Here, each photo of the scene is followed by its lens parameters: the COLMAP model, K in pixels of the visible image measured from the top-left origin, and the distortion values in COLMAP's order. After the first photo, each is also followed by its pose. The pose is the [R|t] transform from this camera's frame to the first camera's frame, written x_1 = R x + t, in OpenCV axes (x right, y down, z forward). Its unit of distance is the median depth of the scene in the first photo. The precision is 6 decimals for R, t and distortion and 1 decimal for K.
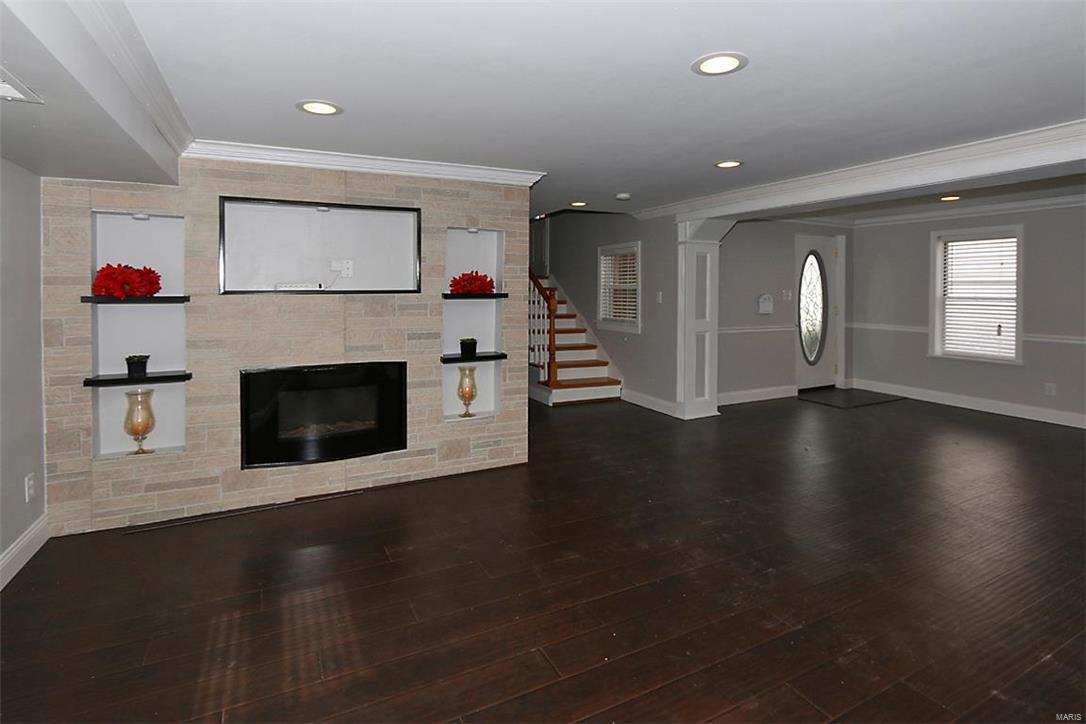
lens RADIAL K [[526.2, 0, 539.6], [0, 526.2, 298.4], [0, 0, 1]] dist [-0.023898, 0.005428]
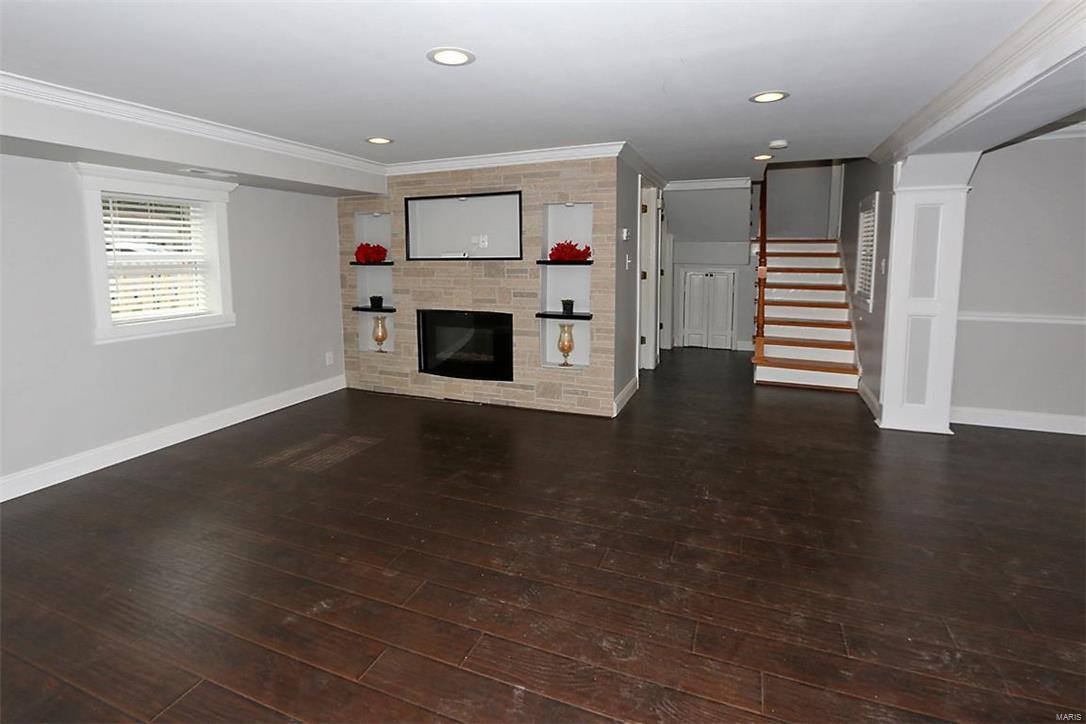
lens RADIAL K [[526.2, 0, 535.5], [0, 526.2, 311.2], [0, 0, 1]] dist [-0.023898, 0.005428]
pose [[0.664080, 0.077488, -0.743635, 0.679201], [-0.007650, 0.995267, 0.096877, -0.009732], [0.747622, -0.058645, 0.661530, 0.182366]]
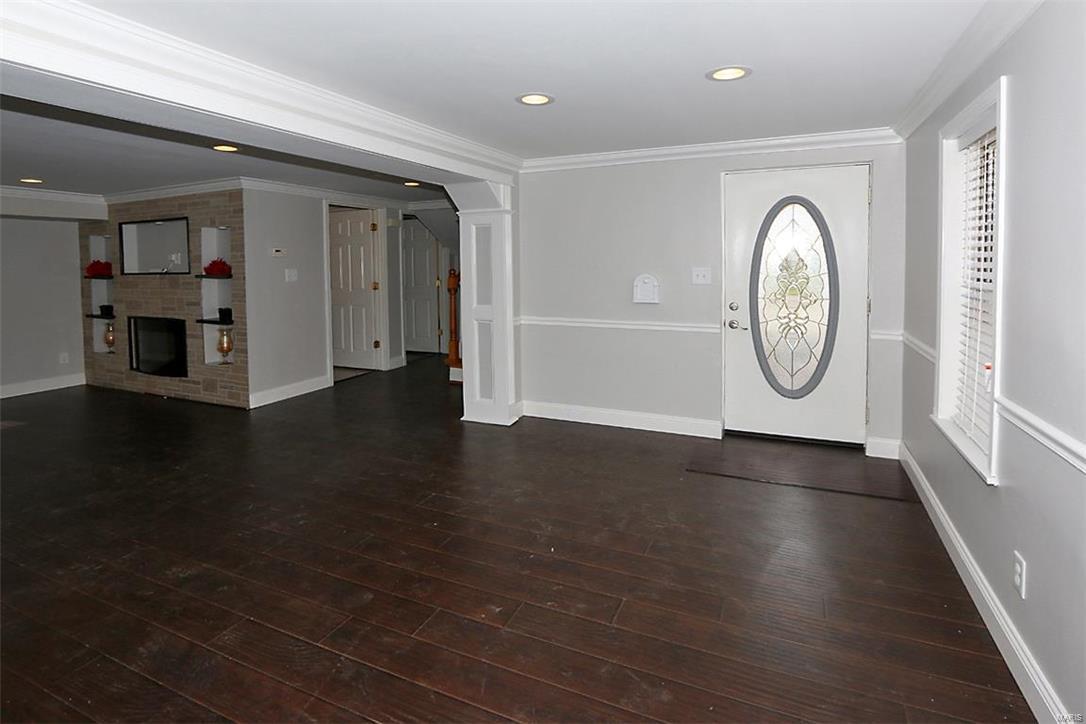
lens RADIAL K [[541.9, 0, 513.2], [0, 541.9, 288.7], [0, 0, 1]] dist [-0.016559, 0.000396]
pose [[0.629654, 0.028297, -0.776360, 1.419141], [-0.002573, 0.999407, 0.034341, -0.022274], [0.776871, -0.019626, 0.629354, 0.703842]]
